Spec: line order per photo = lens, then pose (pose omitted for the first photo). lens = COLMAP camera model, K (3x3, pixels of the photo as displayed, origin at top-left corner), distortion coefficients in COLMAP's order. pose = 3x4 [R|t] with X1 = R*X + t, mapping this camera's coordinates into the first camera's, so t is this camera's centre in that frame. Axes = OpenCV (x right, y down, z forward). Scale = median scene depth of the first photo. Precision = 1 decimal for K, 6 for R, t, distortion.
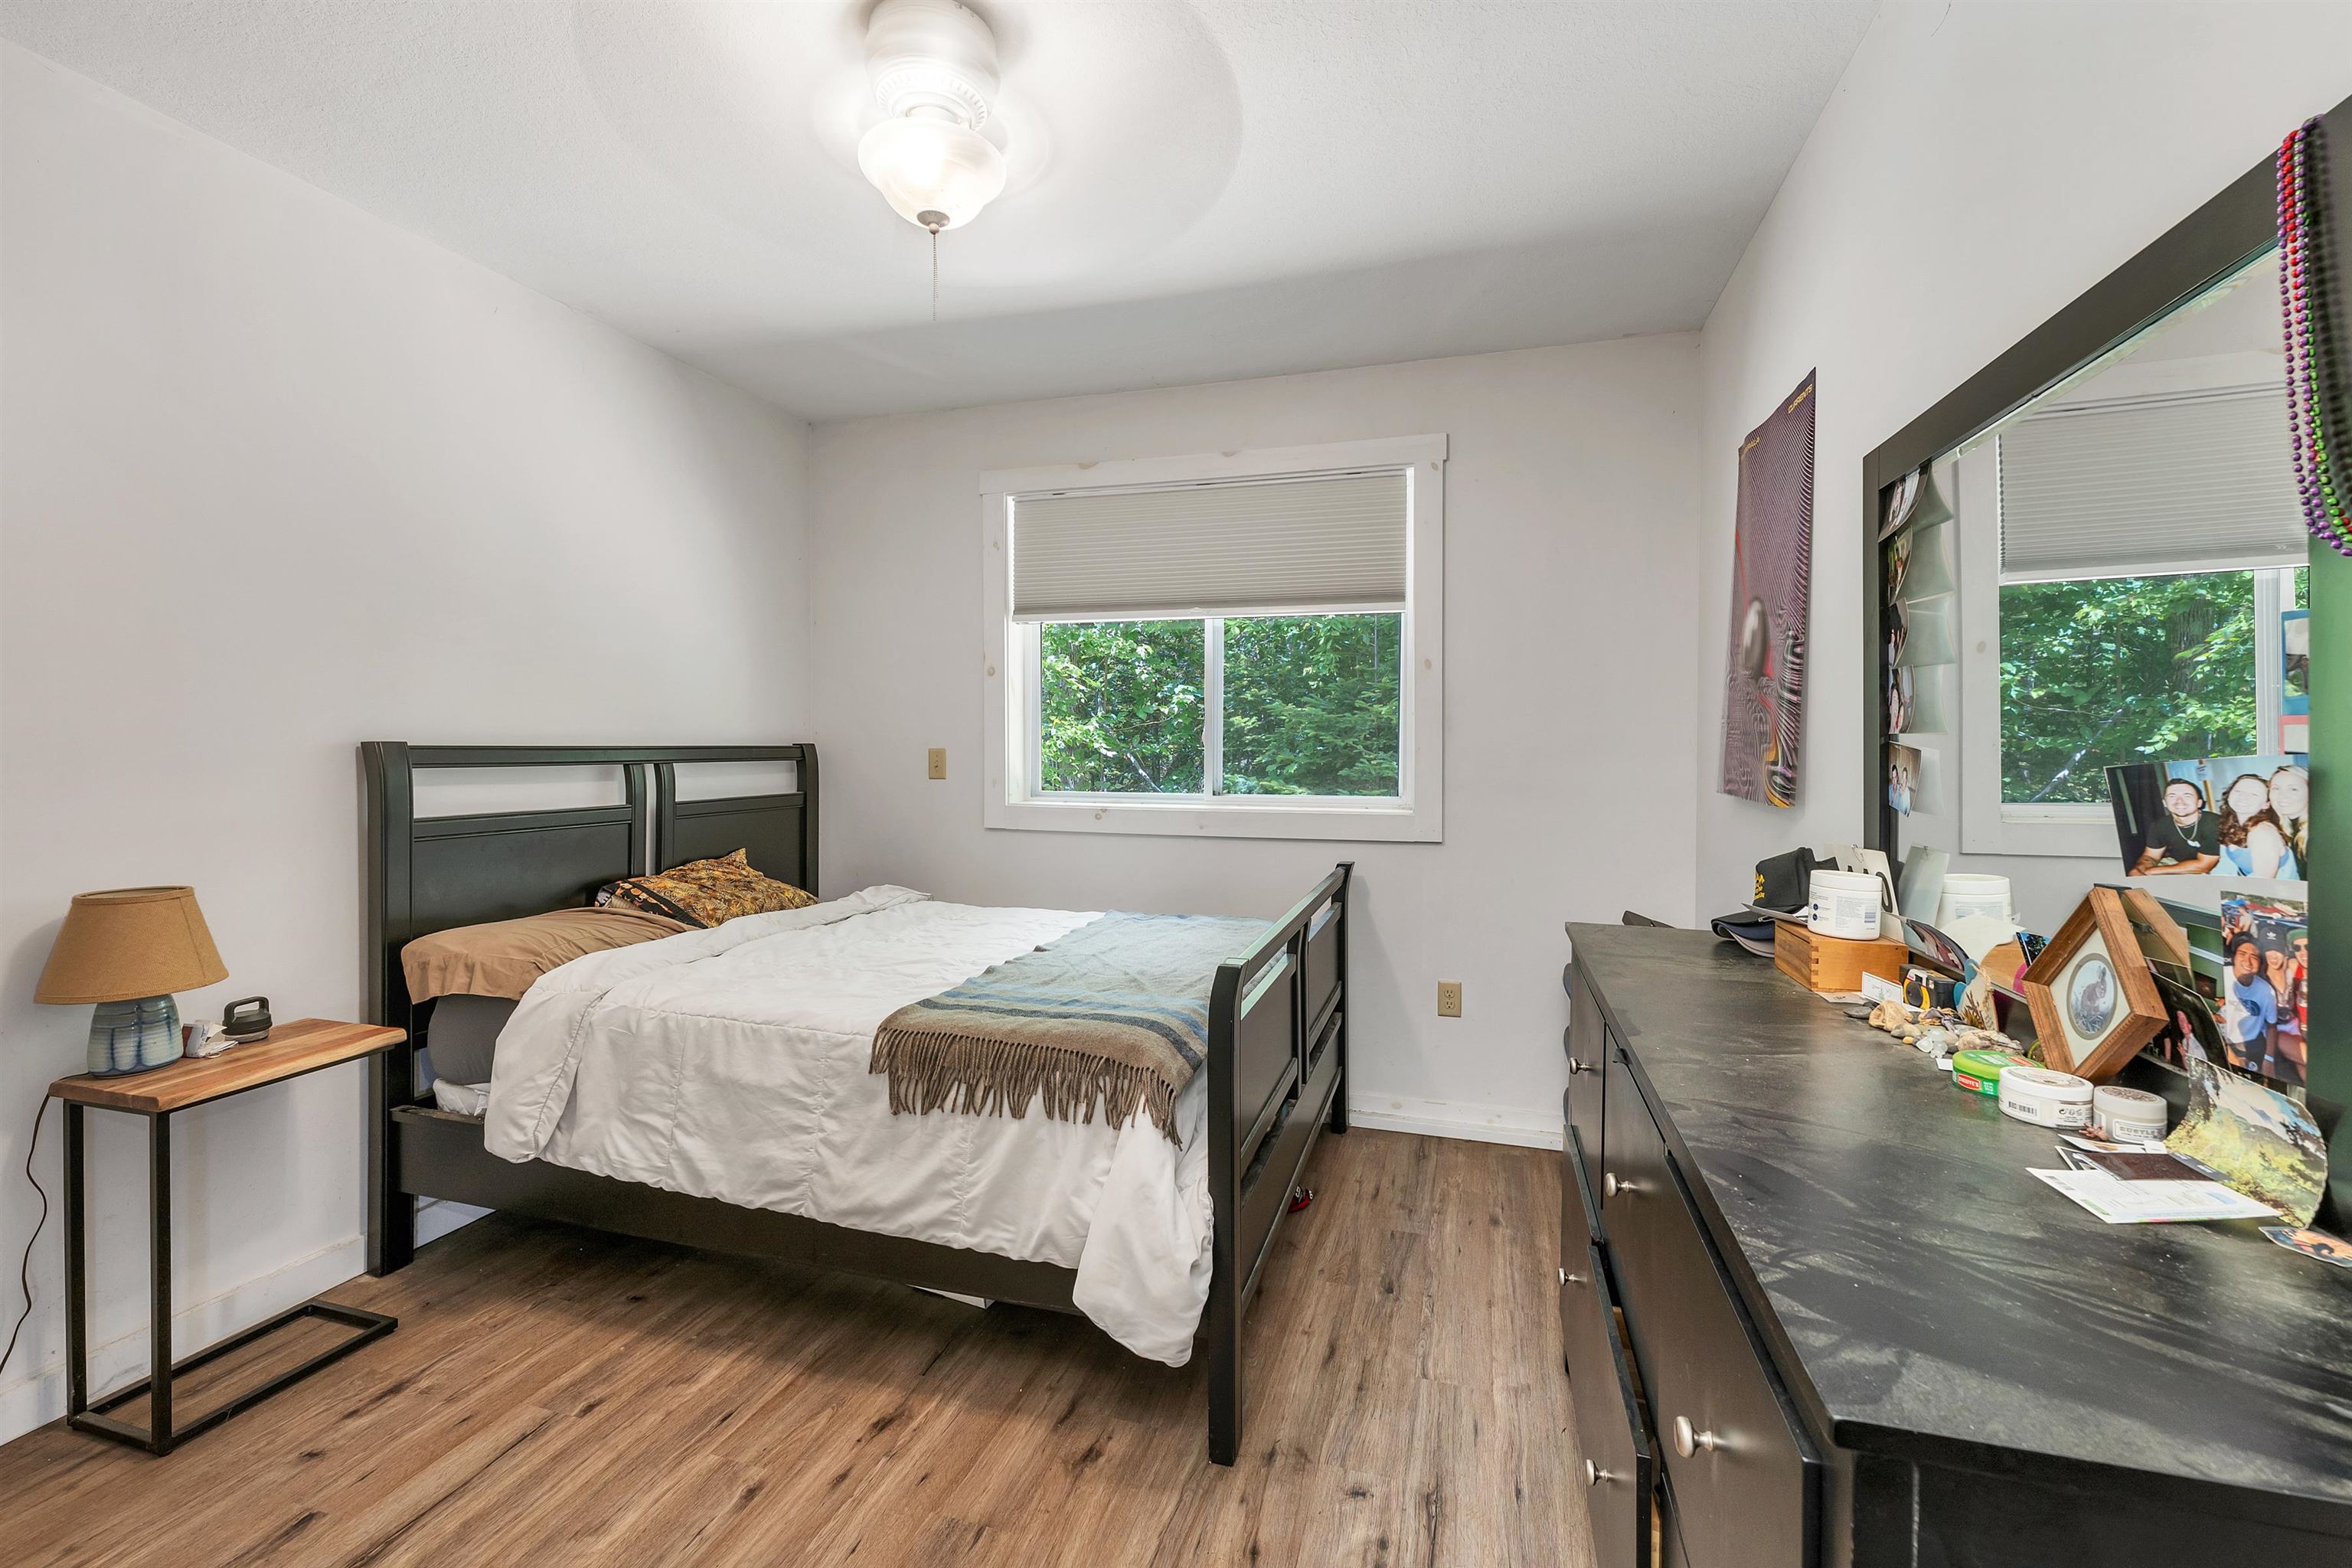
lens RADIAL K [[982.7, 0, 1195.2], [0, 982.7, 760.0], [0, 0, 1]] dist [0.002879, 0.000260]
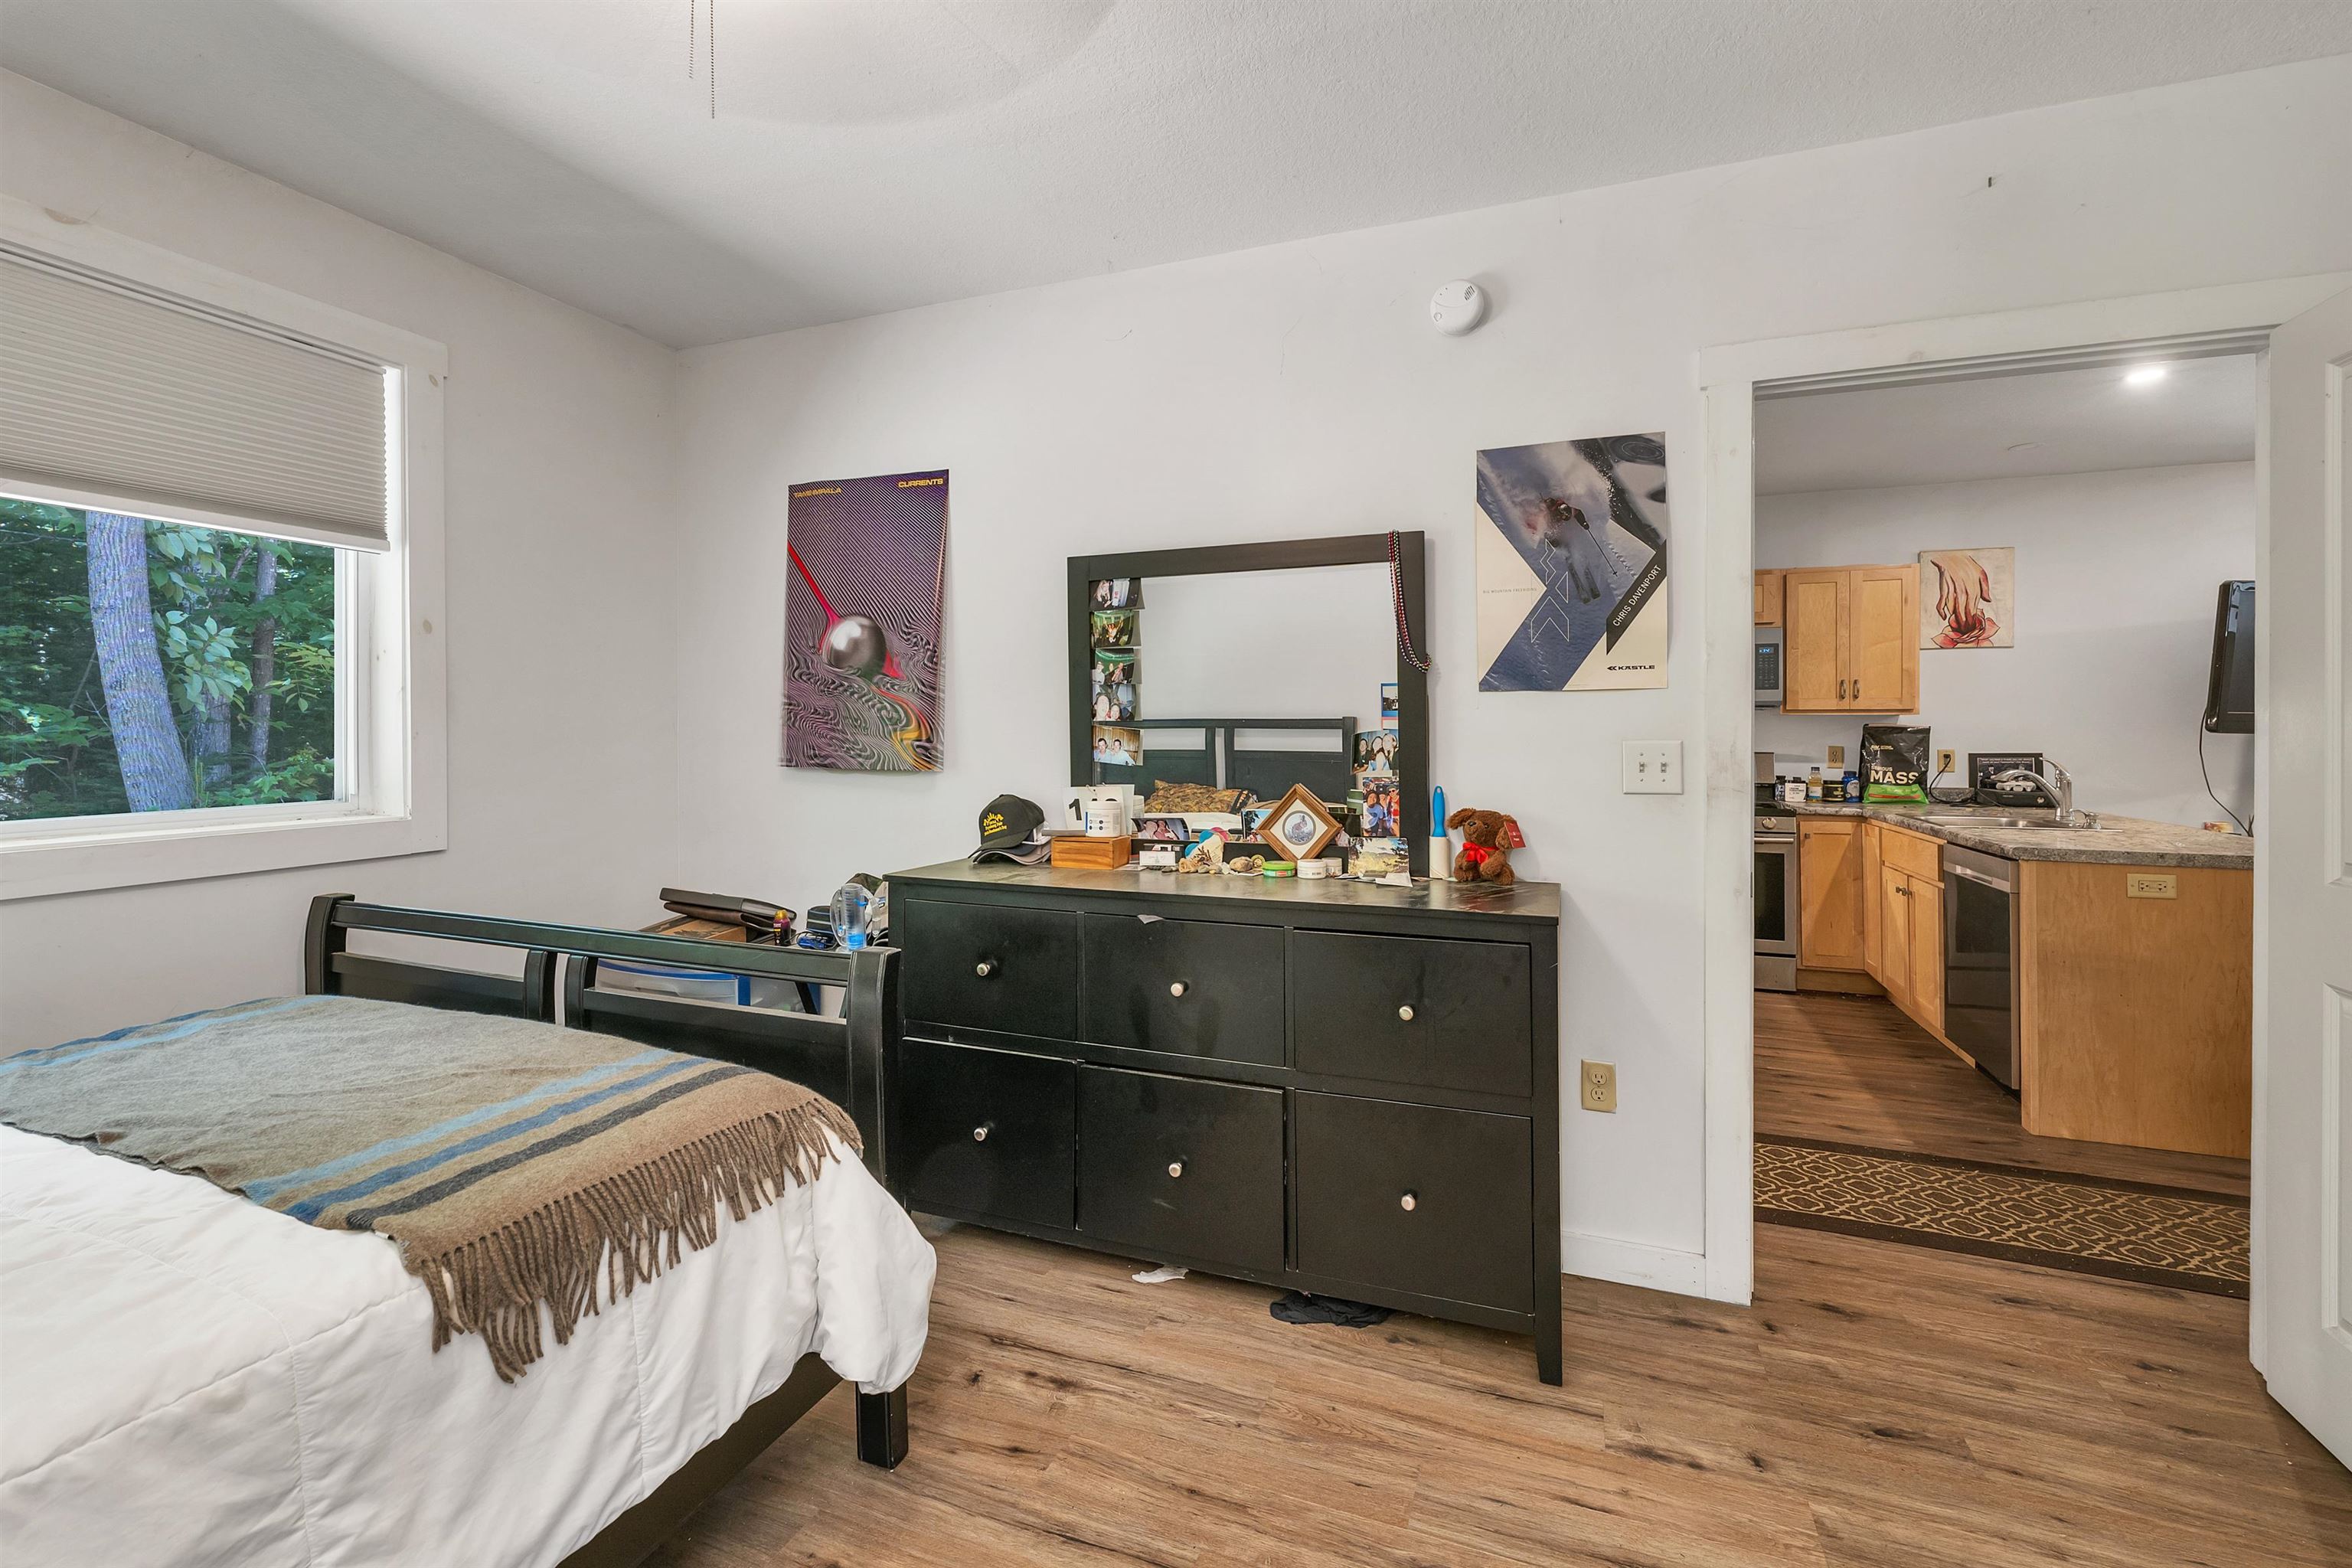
lens RADIAL K [[975.6, 0, 1172.4], [0, 975.6, 718.3], [0, 0, 1]] dist [0.002177, 0.000317]
pose [[0.107797, 0.006688, 0.994150, -0.853156], [0.016965, 0.999819, -0.008566, -0.011327], [-0.994028, 0.017789, 0.107664, 0.569748]]
